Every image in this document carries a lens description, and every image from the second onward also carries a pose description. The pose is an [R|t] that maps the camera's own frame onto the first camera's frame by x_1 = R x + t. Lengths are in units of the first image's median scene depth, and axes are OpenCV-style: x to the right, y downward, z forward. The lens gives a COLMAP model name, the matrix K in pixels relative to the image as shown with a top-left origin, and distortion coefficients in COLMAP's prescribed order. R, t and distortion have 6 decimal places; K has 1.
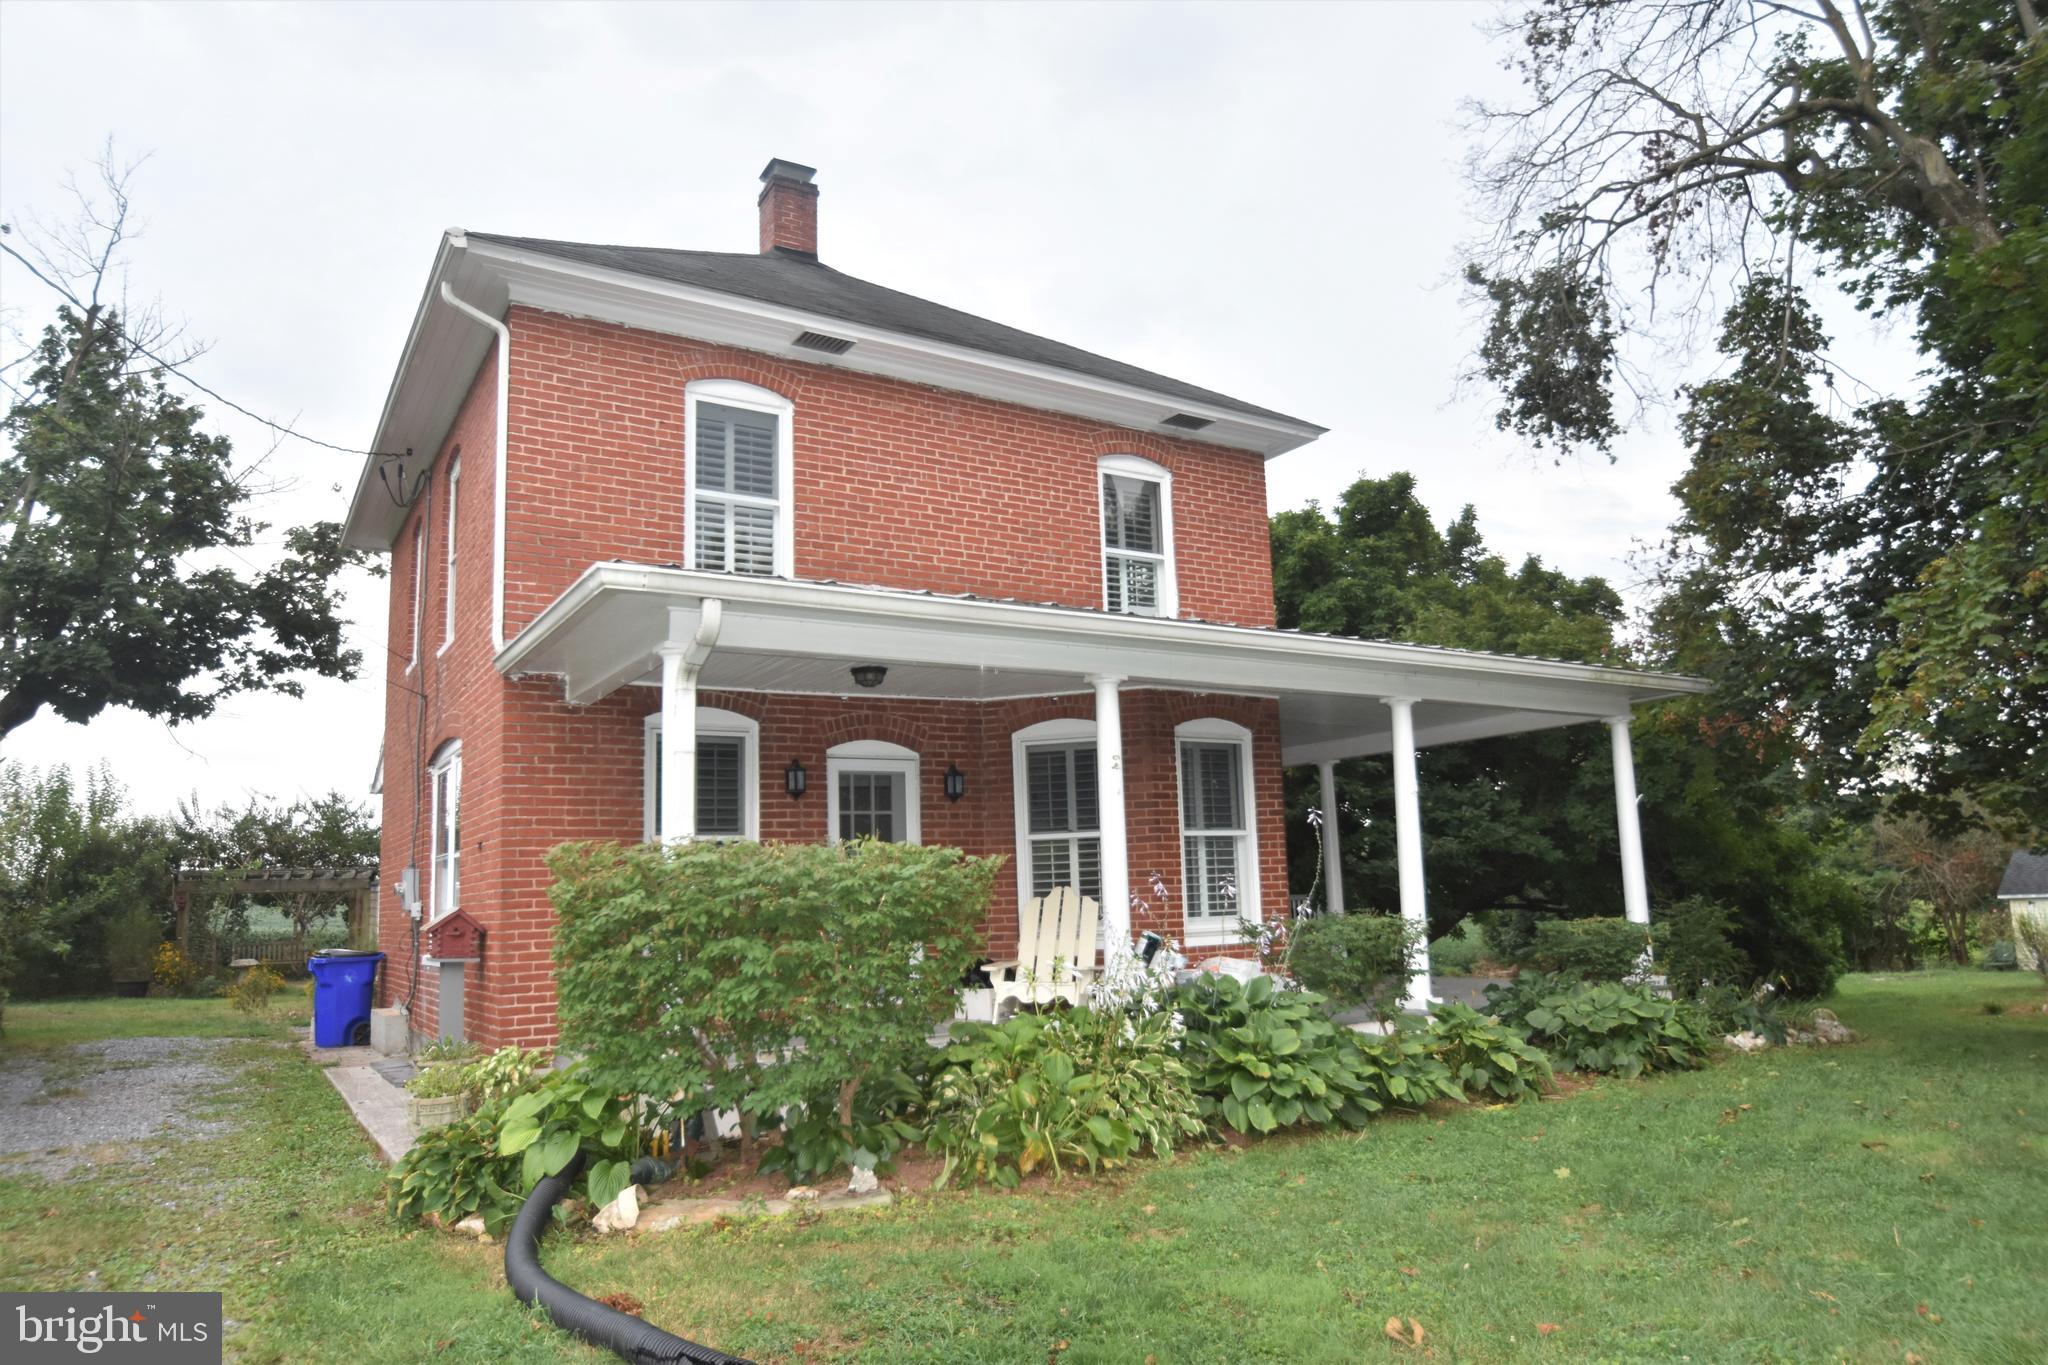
lens RADIAL K [[1273.7, 0, 1019.3], [0, 1273.7, 692.4], [0, 0, 1]] dist [-0.041260, -0.002973]
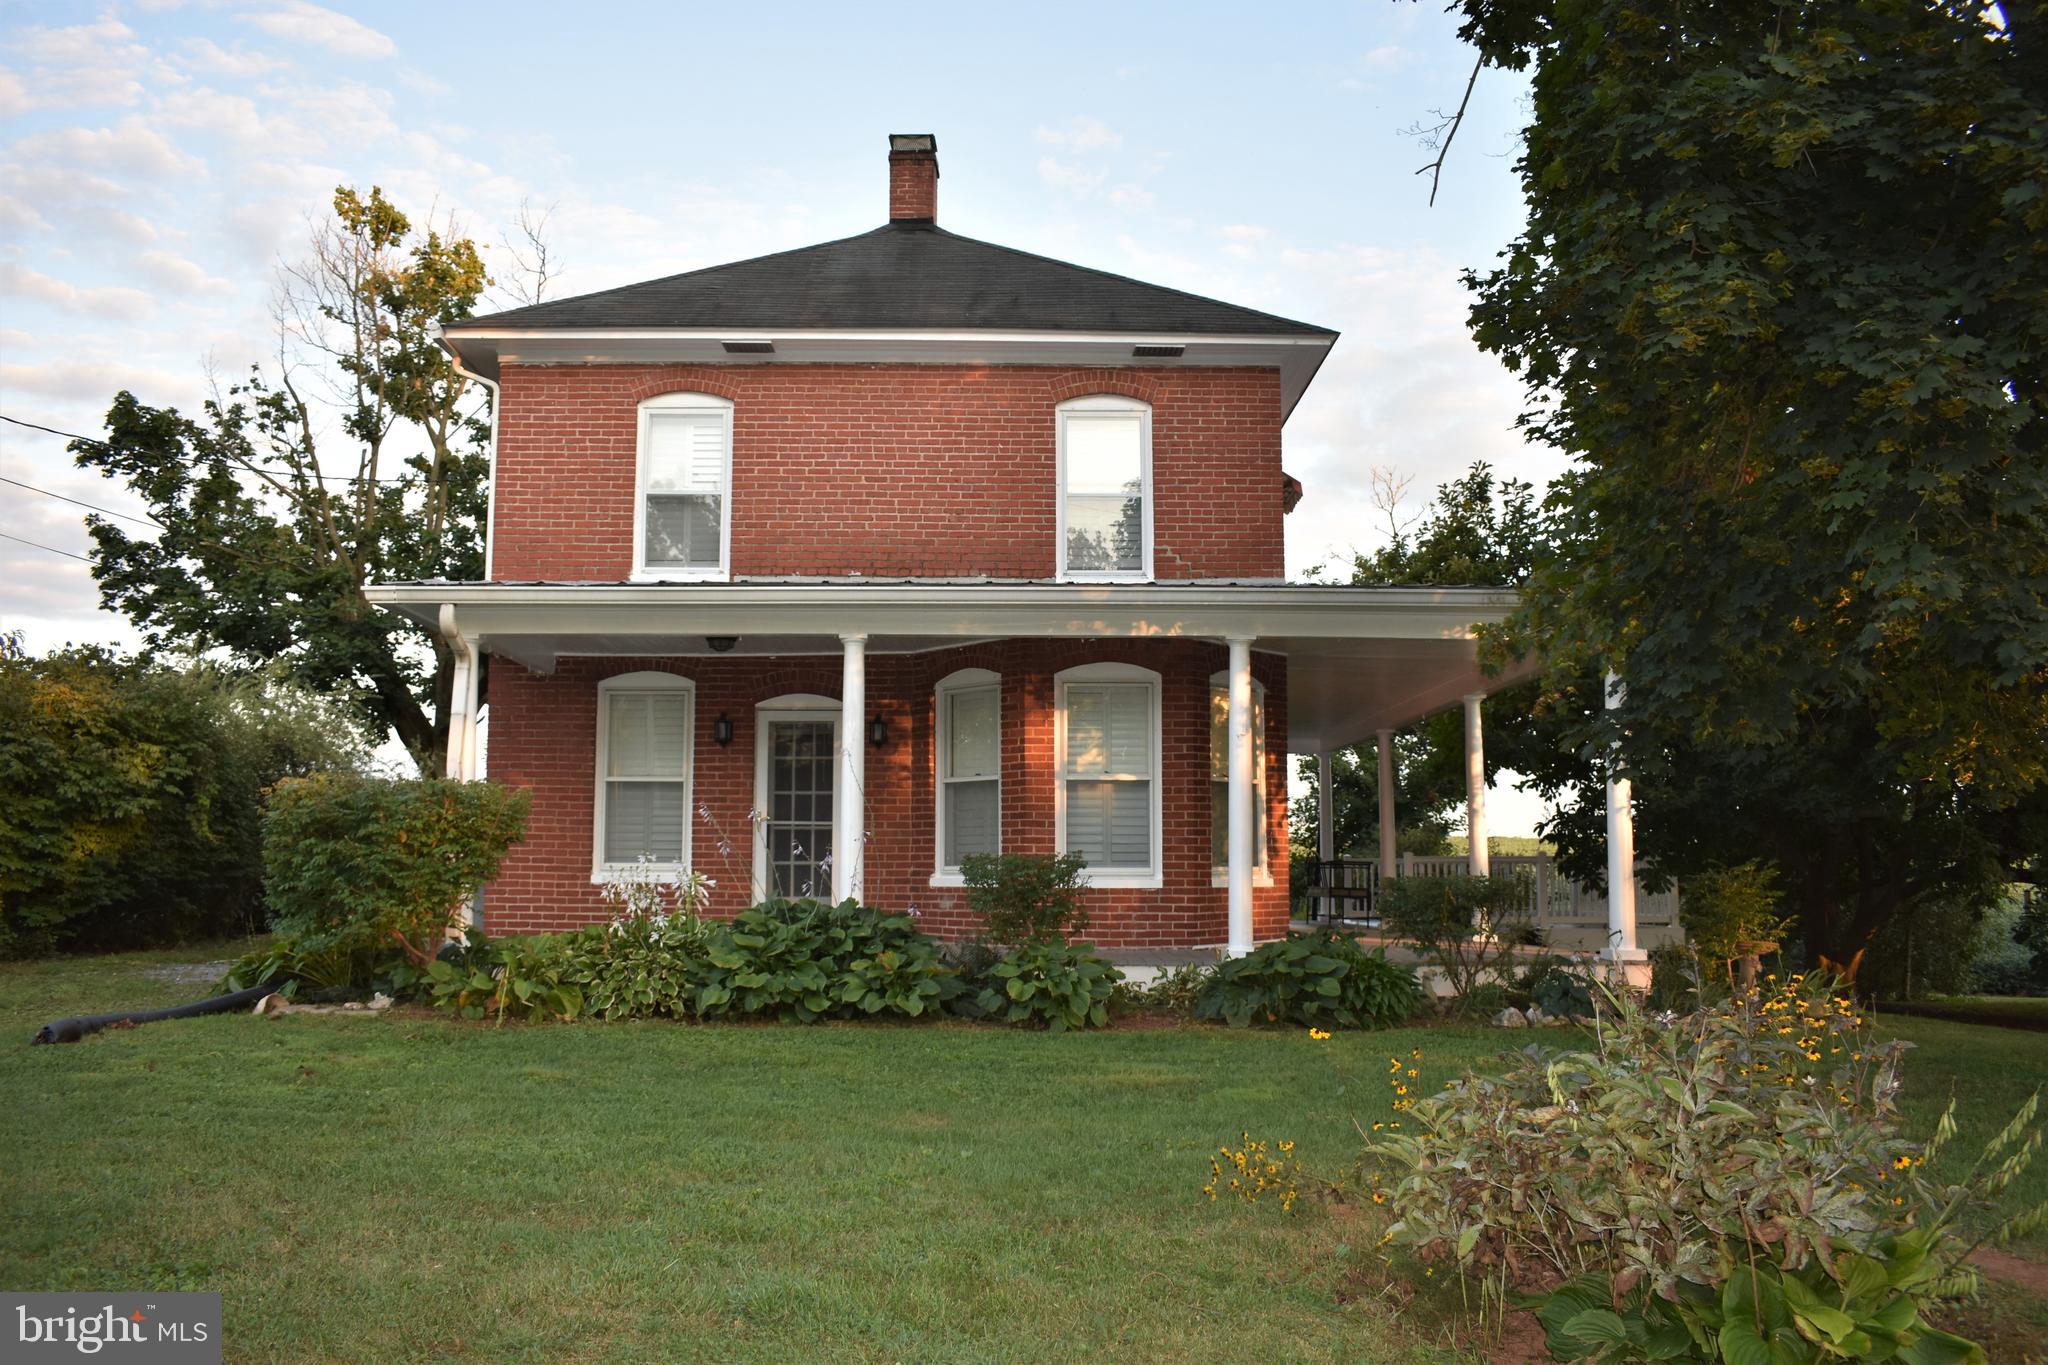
lens RADIAL K [[1632.3, 0, 1020.7], [0, 1632.3, 687.9], [0, 0, 1]] dist [-0.093144, 0.015115]
pose [[0.858448, -0.036172, -0.511623, 0.776032], [0.049906, 0.998668, 0.013130, 0.022616], [0.510466, -0.036804, 0.859110, -0.134526]]
